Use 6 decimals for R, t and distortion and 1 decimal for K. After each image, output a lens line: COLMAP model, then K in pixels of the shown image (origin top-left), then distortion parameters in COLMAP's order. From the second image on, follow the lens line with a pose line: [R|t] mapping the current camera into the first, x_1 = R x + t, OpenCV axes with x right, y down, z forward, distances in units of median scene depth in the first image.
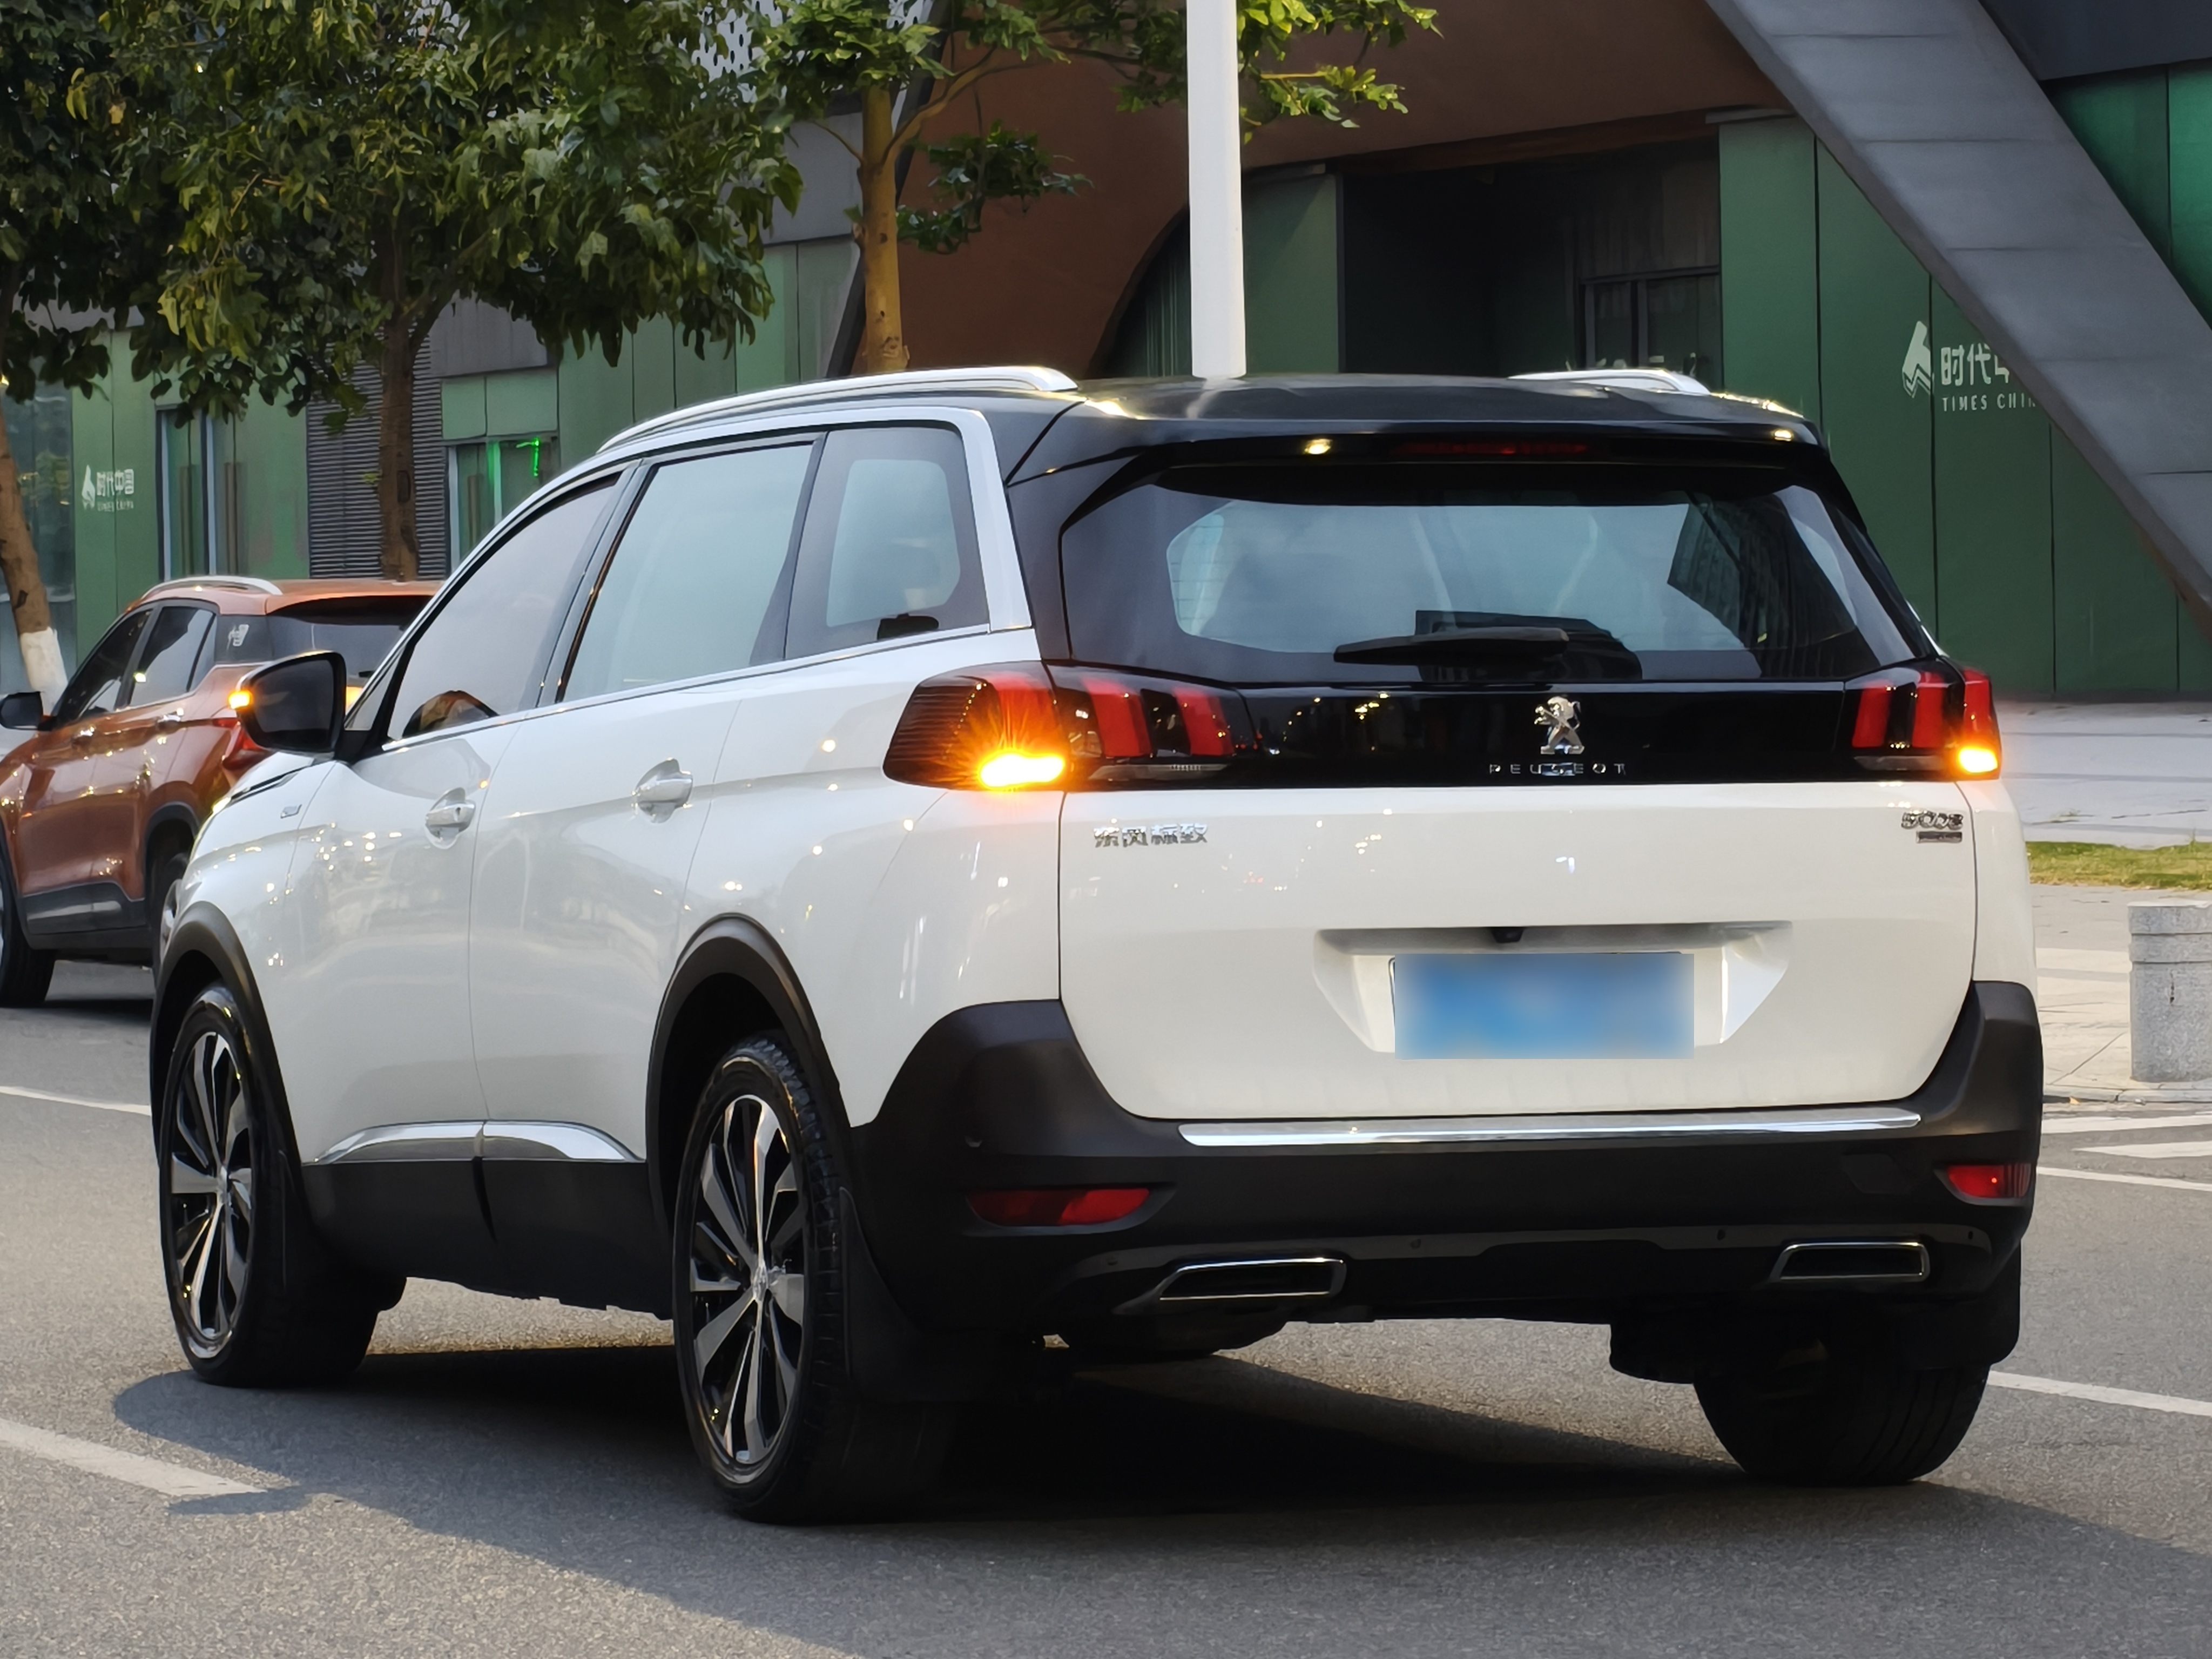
lens RADIAL K [[9290.4, 0, 1105.6], [0, 9290.4, 829.9], [0, 0, 1]] dist [-0.077219, 0.000000]
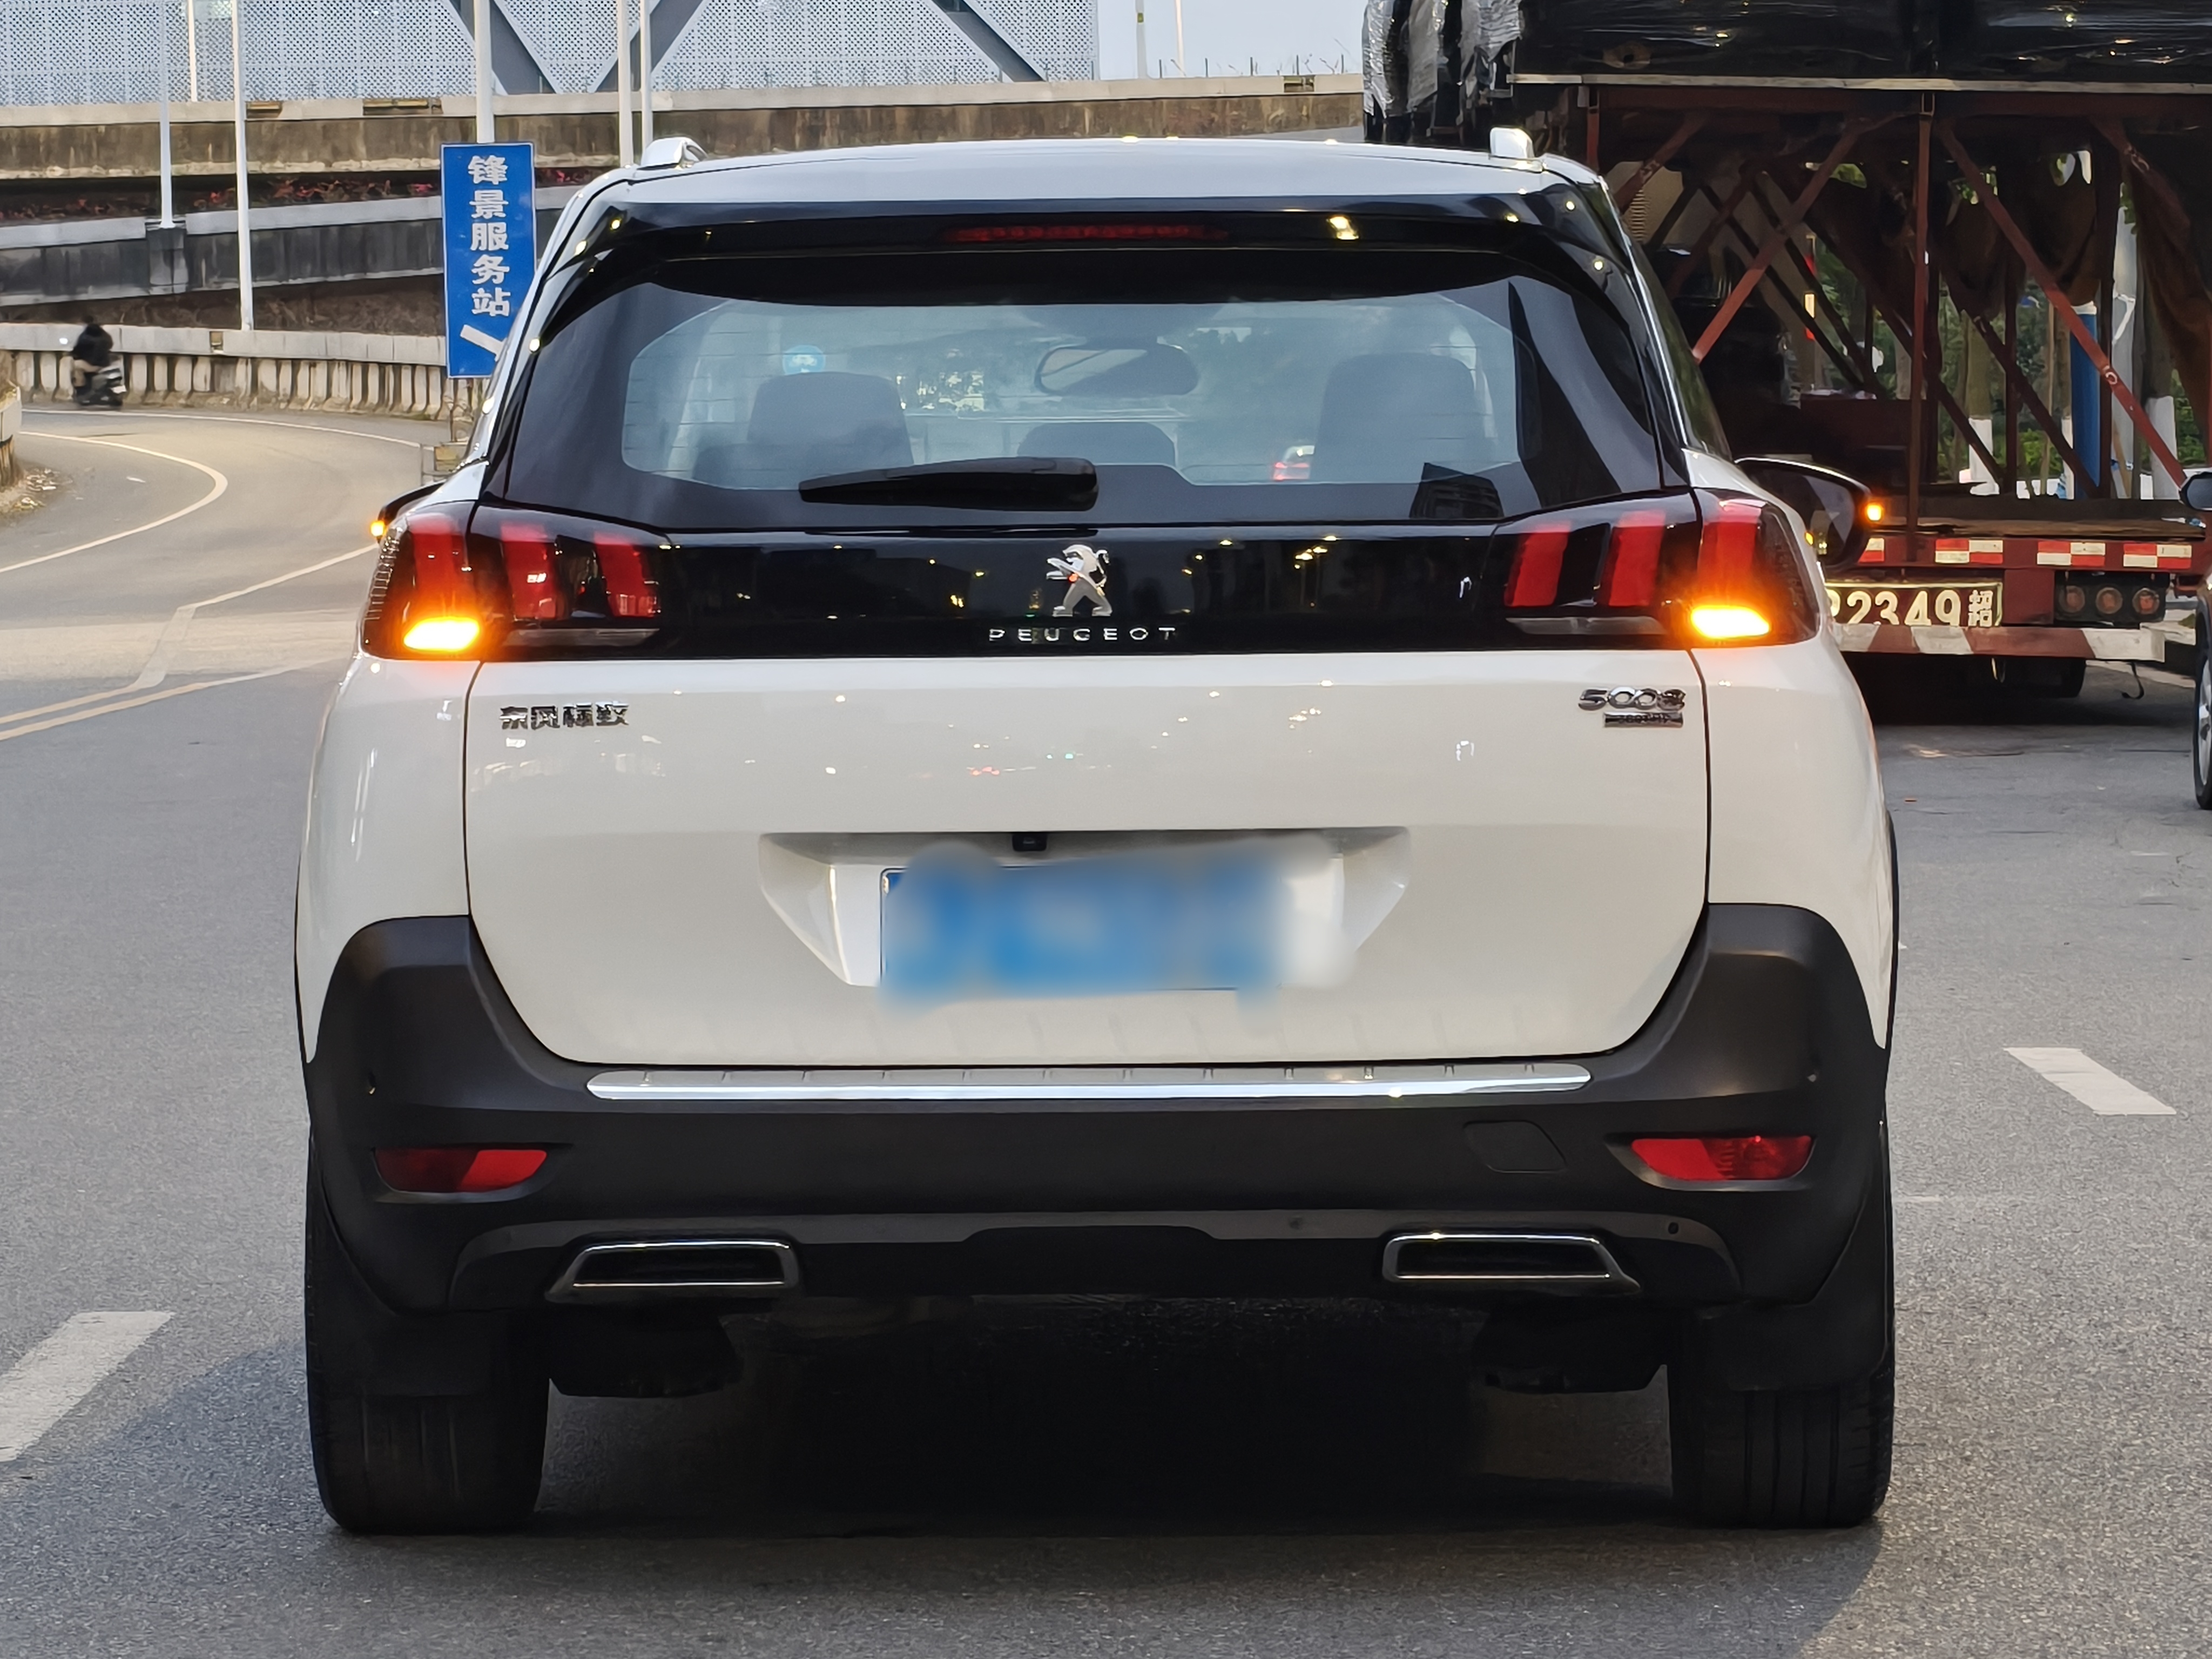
lens RADIAL K [[10531.6, 0, 1102.0], [0, 10531.6, 828.9], [0, 0, 1]] dist [-0.045755, 0.000000]
pose [[0.928871, 0.009328, -0.370285, 0.384763], [-0.003285, 0.999851, 0.016947, -0.005157], [0.370388, -0.014525, 0.928764, 0.159060]]
